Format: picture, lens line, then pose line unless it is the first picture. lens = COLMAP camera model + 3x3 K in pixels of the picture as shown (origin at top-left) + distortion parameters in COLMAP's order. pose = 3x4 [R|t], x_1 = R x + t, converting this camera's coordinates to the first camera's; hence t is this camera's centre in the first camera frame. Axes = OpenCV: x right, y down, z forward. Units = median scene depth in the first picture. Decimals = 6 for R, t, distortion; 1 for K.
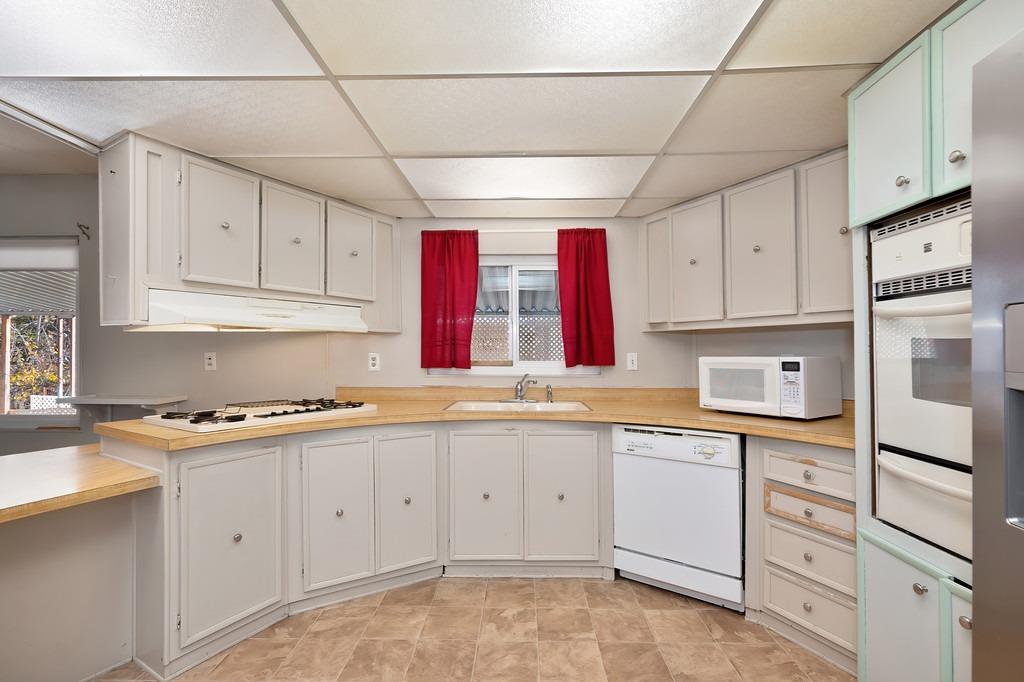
lens RADIAL K [[462.0, 0, 525.9], [0, 462.0, 351.7], [0, 0, 1]] dist [0.005997, 0.000461]
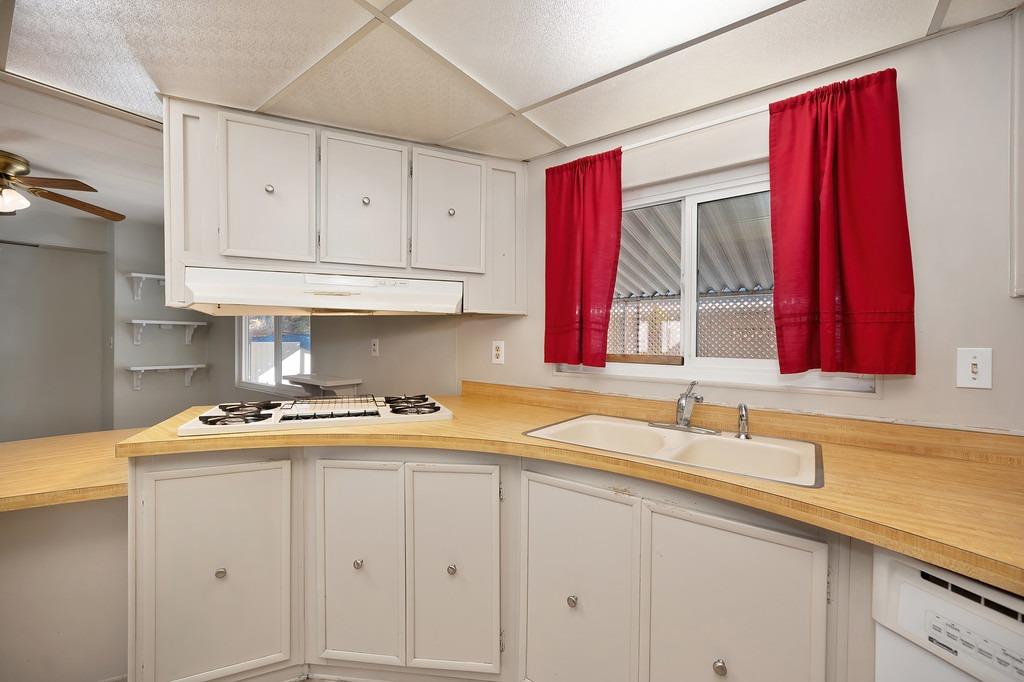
lens RADIAL K [[410.1, 0, 518.3], [0, 410.1, 347.6], [0, 0, 1]] dist [-0.004241, 0.001123]
pose [[0.805747, 0.019579, -0.591937, 0.136412], [-0.009338, 0.999749, 0.020356, -0.000523], [0.592187, -0.010874, 0.805727, 0.533937]]
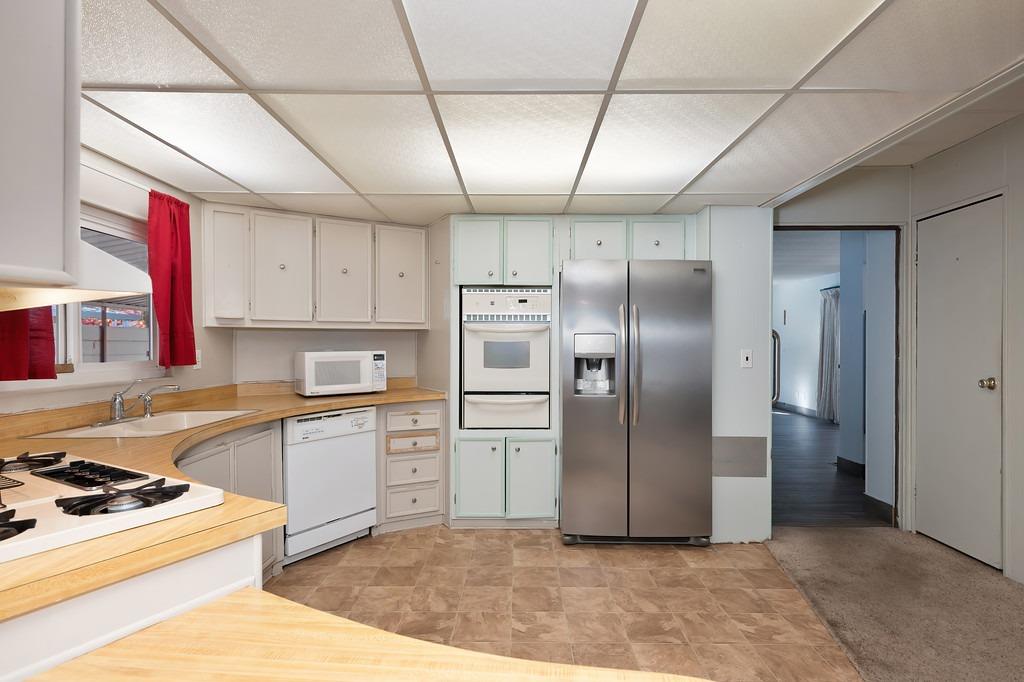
lens RADIAL K [[526.1, 0, 505.2], [0, 526.1, 348.8], [0, 0, 1]] dist [0.011536, 0.000214]
pose [[0.013120, -0.006512, 0.999893, -0.916941], [0.004702, 0.999968, 0.006451, -0.003671], [-0.999903, 0.004617, 0.013150, 0.462846]]
